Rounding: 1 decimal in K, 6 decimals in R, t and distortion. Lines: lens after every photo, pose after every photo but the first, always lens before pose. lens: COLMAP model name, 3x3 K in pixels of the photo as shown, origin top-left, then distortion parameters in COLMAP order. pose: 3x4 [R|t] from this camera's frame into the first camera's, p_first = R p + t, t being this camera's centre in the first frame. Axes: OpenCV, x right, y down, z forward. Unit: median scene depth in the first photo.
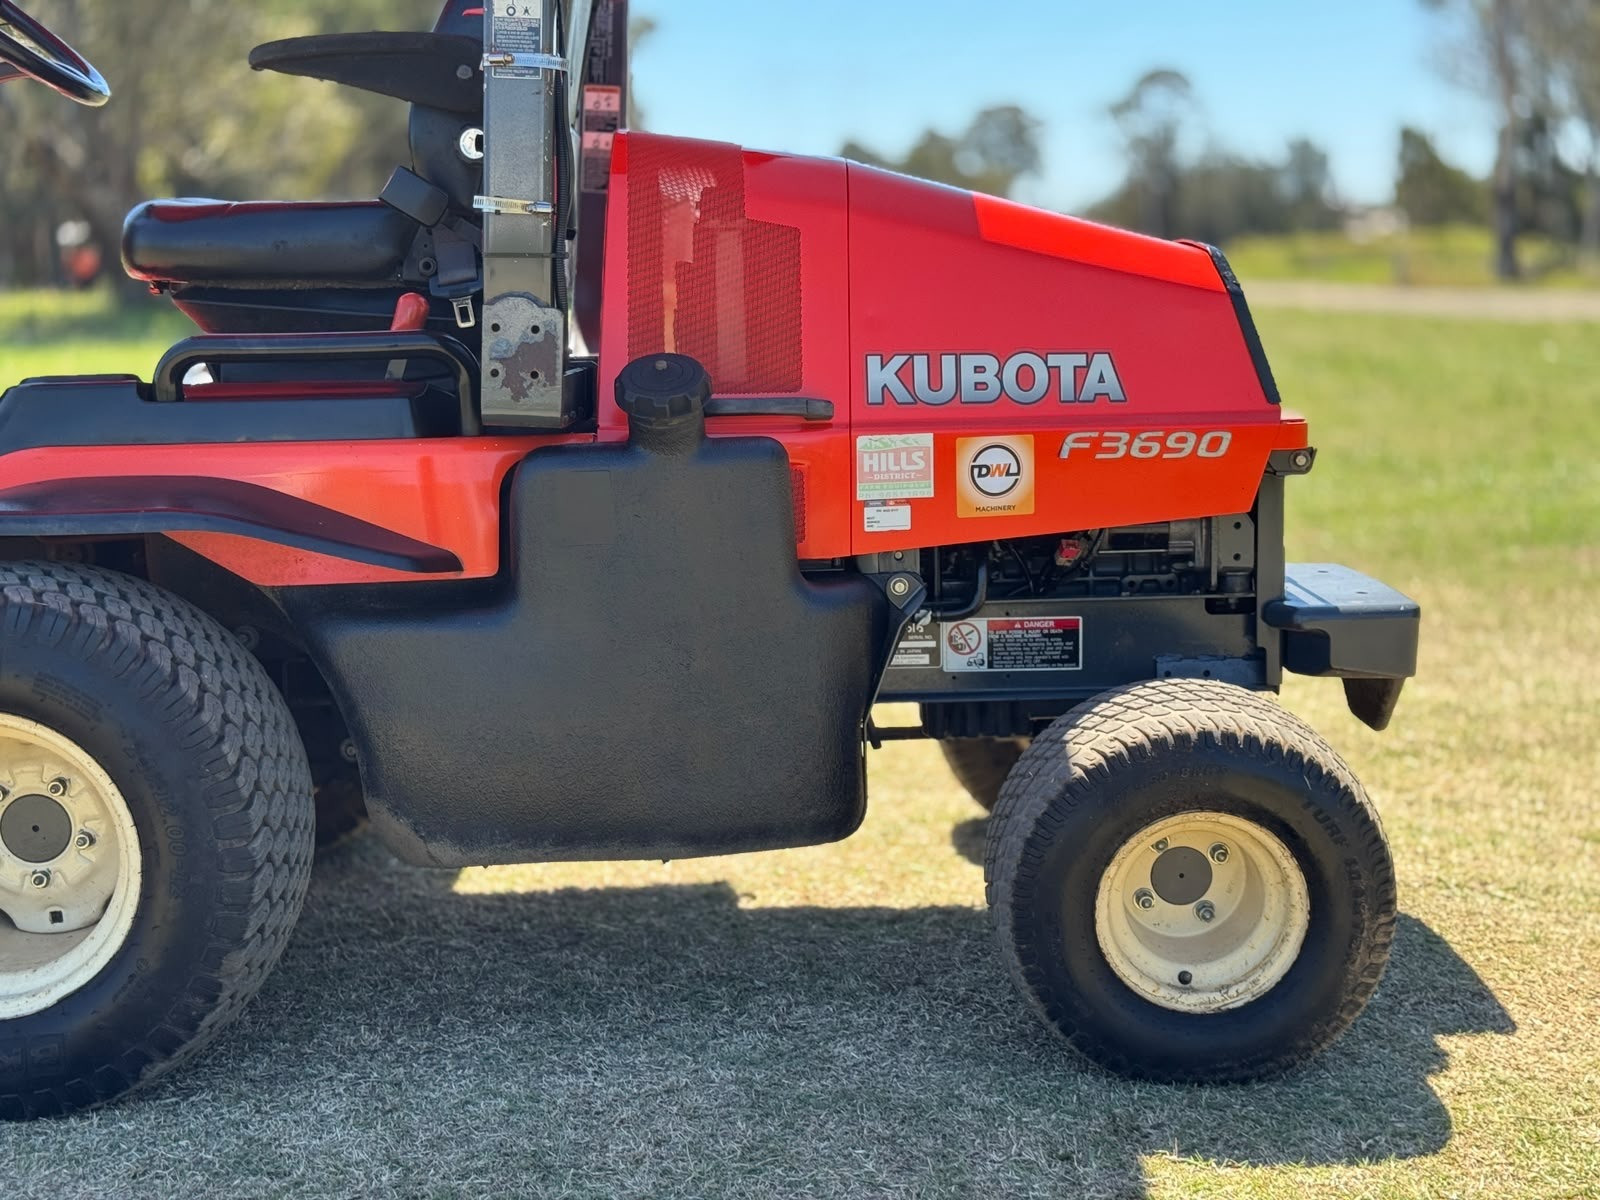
lens RADIAL K [[2216.4, 0, 806.0], [0, 2216.4, 627.8], [0, 0, 1]] dist [0.138095, -0.023945]
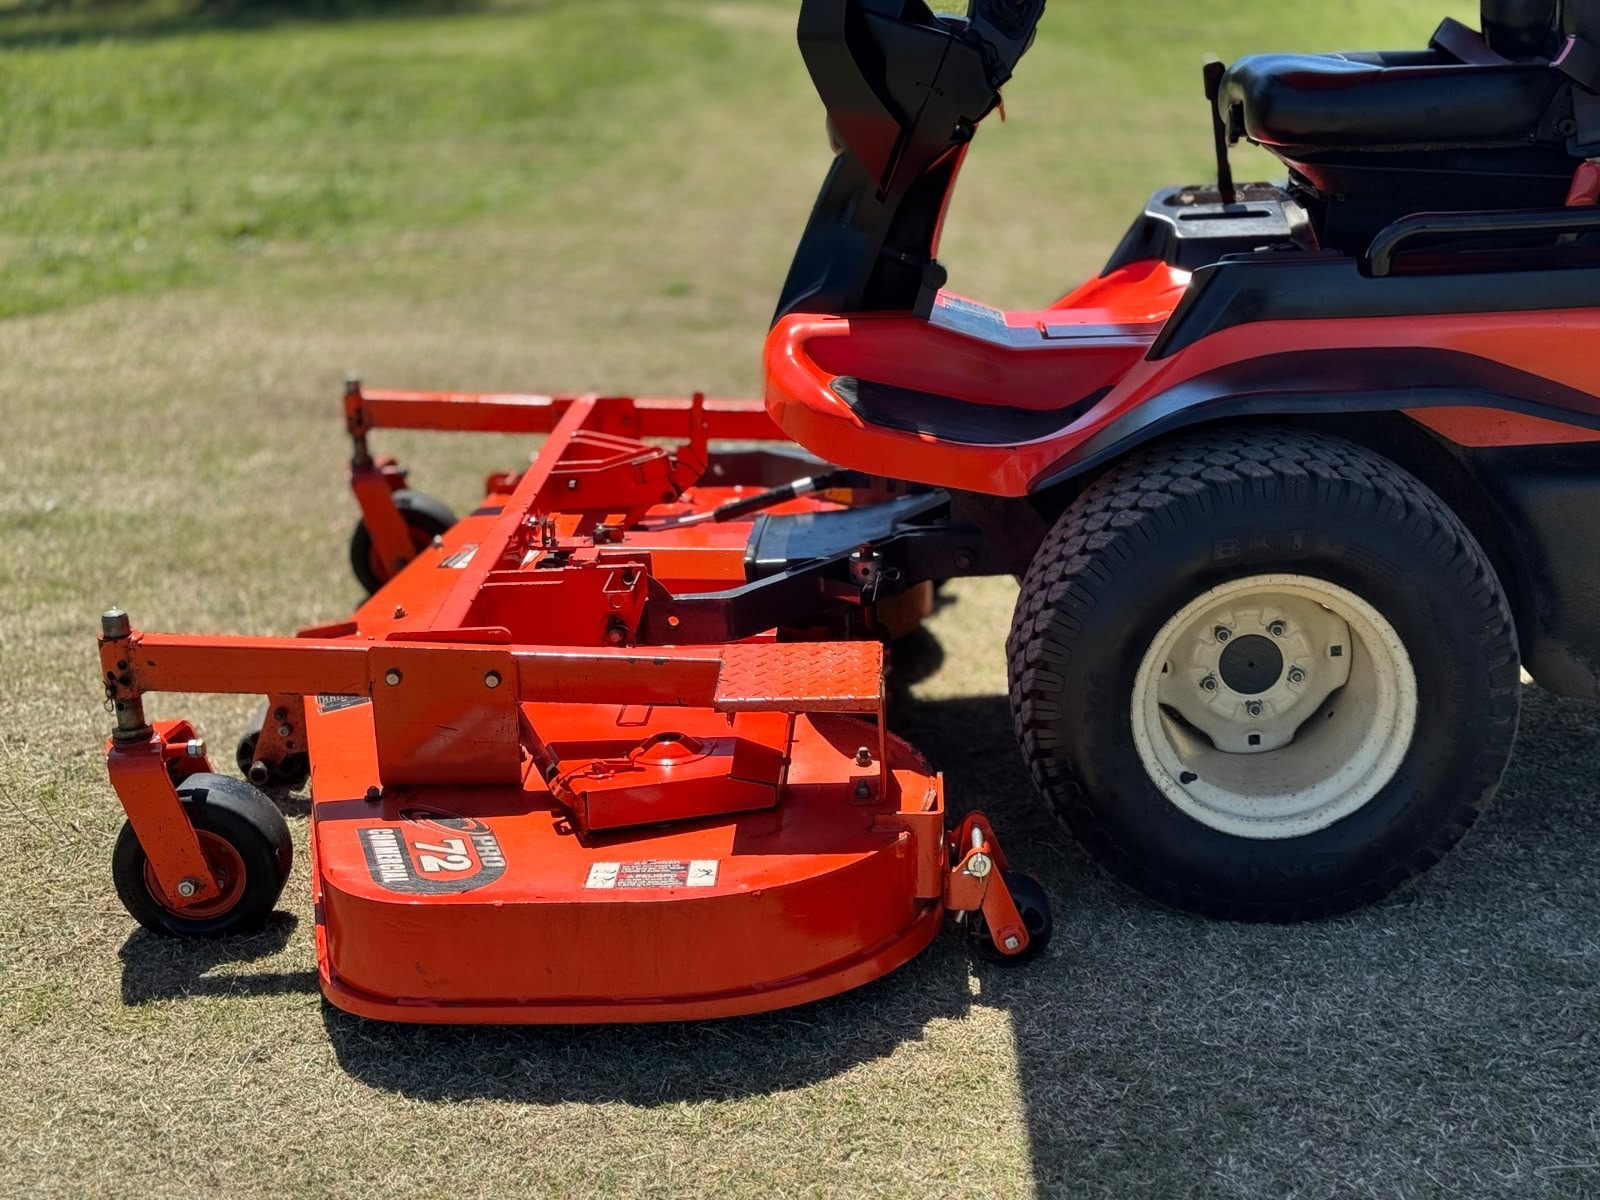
lens RADIAL K [[2206.1, 0, 804.9], [0, 2206.1, 603.6], [0, 0, 1]] dist [0.131725, -0.091603]
pose [[0.999377, 0.000409, -0.035281, -0.490788], [0.004568, 0.990016, 0.140881, -0.090952], [0.034986, -0.140955, 0.989398, -0.088736]]
